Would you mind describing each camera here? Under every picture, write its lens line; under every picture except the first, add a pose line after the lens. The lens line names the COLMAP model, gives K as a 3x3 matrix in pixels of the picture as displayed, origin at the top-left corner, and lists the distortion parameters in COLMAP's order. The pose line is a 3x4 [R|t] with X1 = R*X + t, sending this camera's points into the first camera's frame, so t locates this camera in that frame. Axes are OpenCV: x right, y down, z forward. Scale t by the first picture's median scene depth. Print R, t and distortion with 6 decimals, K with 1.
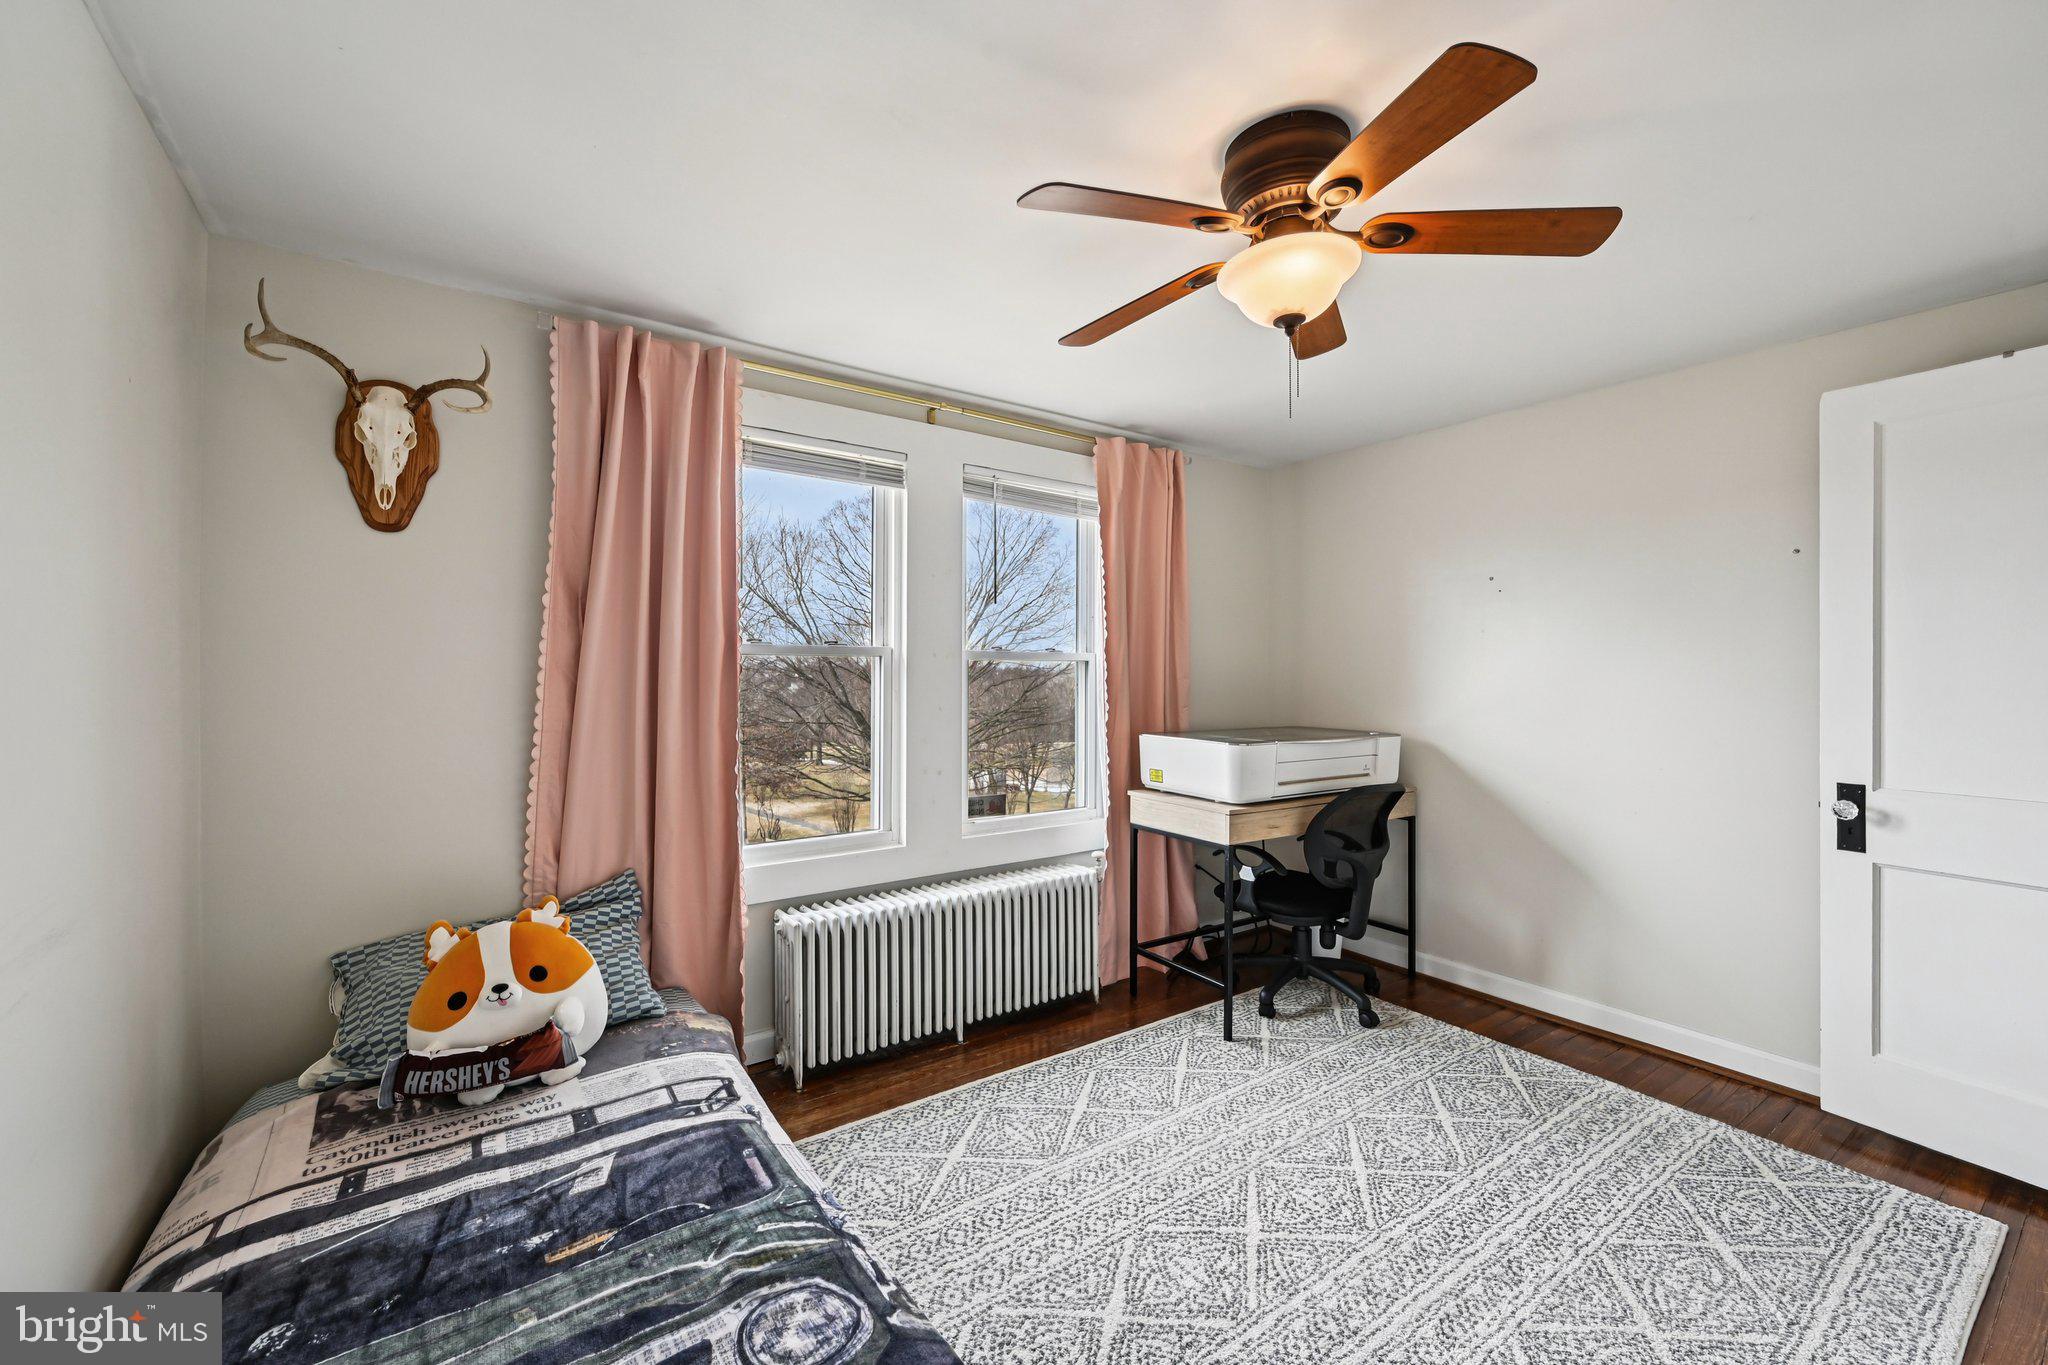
lens RADIAL K [[825.6, 0, 1022.5], [0, 825.6, 664.2], [0, 0, 1]] dist [0.001784, 0.000095]
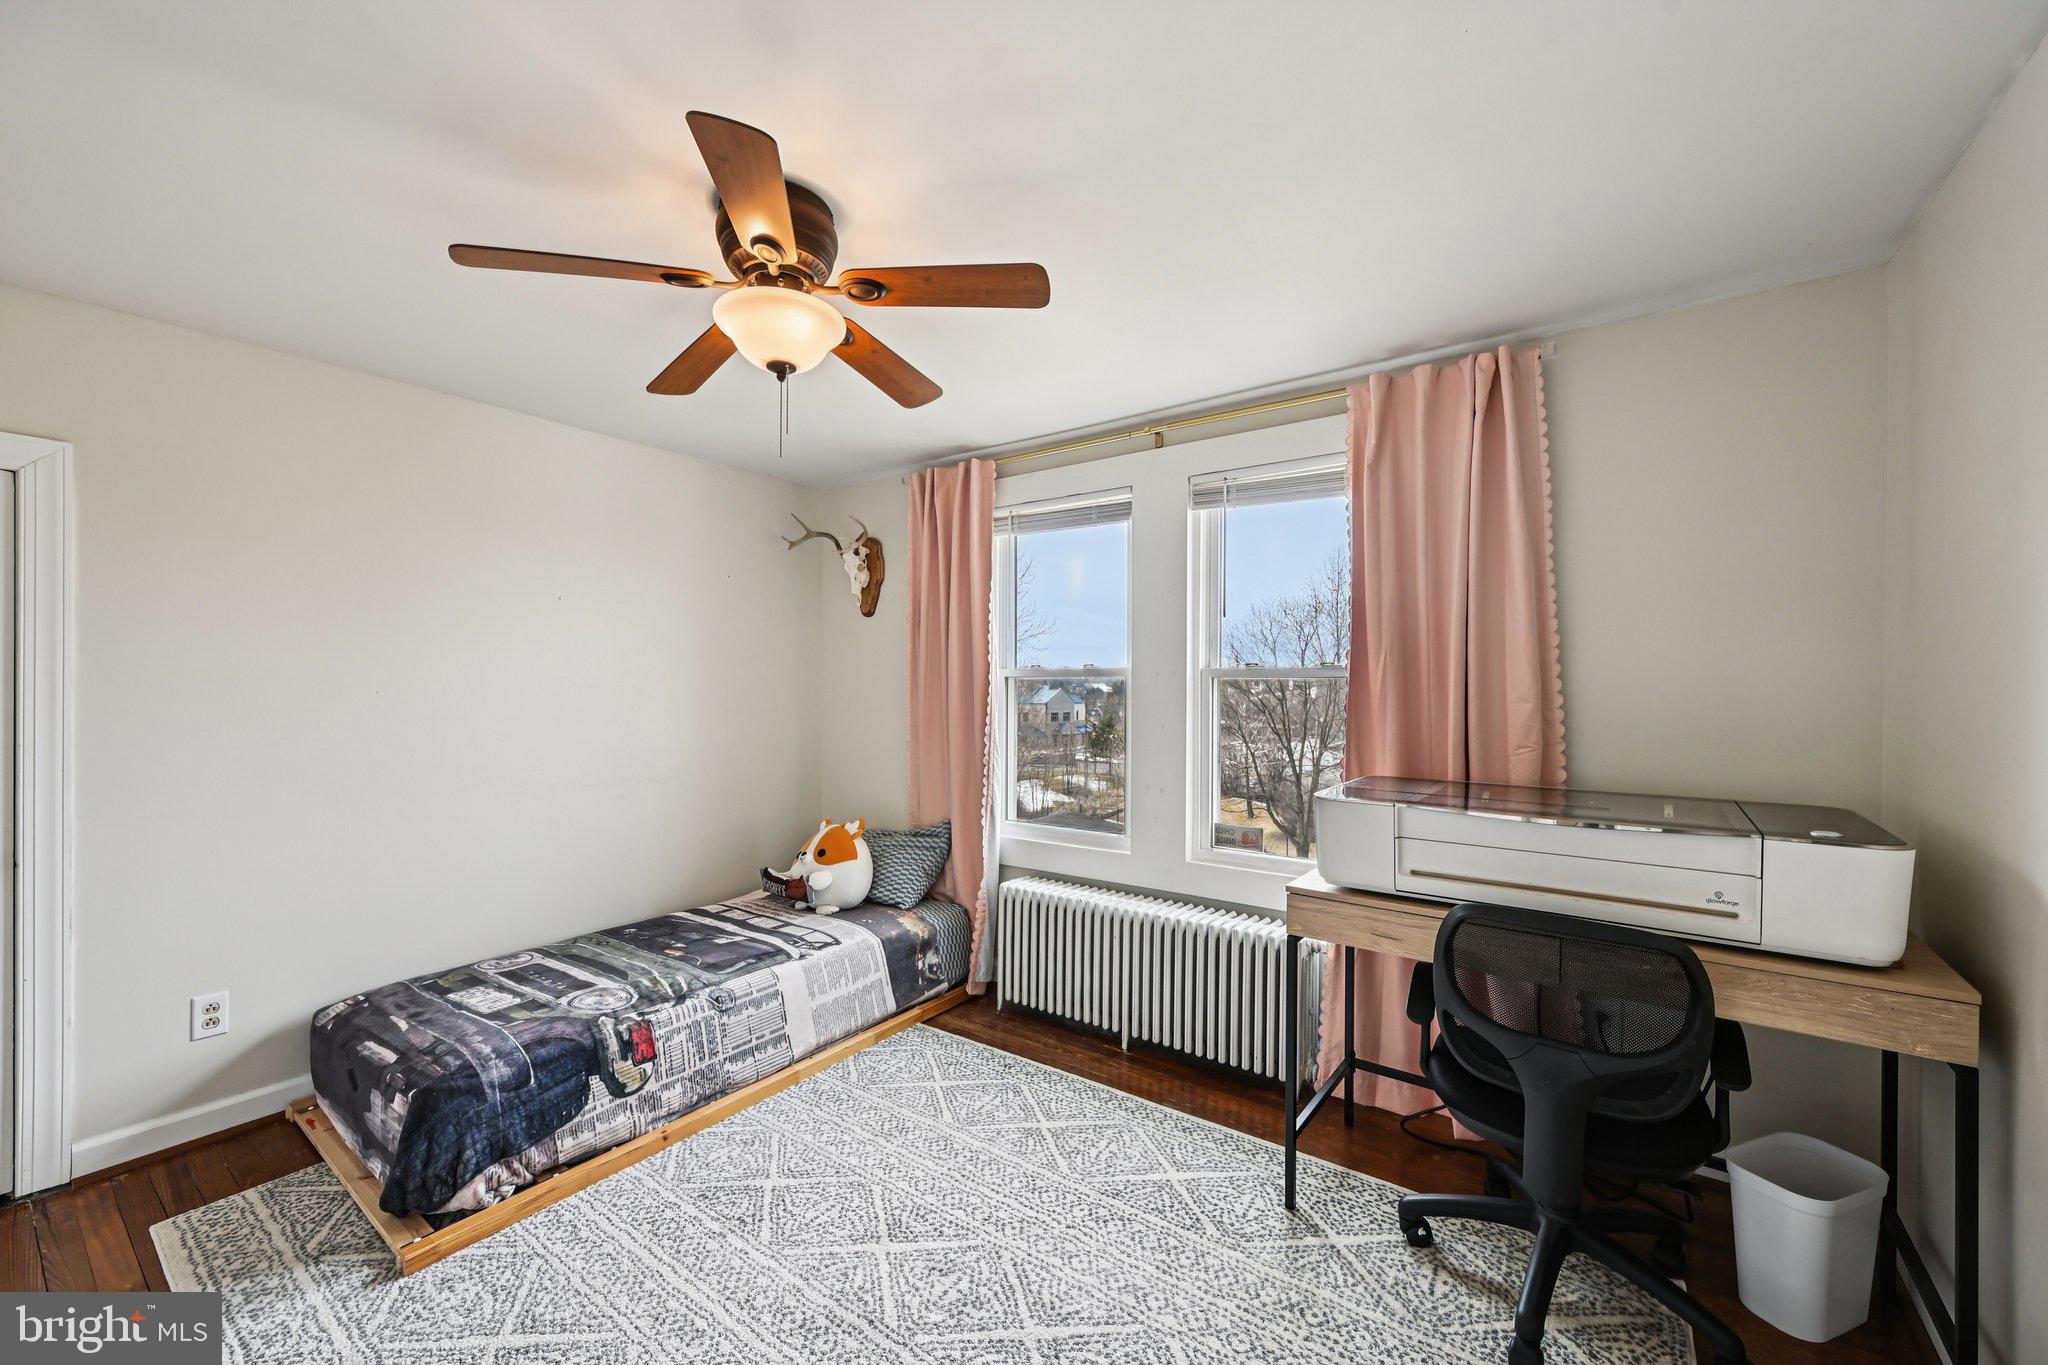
lens RADIAL K [[807.5, 0, 1033.6], [0, 807.5, 685.1], [0, 0, 1]] dist [-0.002840, -0.000113]
pose [[0.321448, -0.005902, -0.946909, 1.245416], [0.007870, 0.999963, -0.003561, 0.007522], [0.946895, -0.006308, 0.321482, 0.844196]]
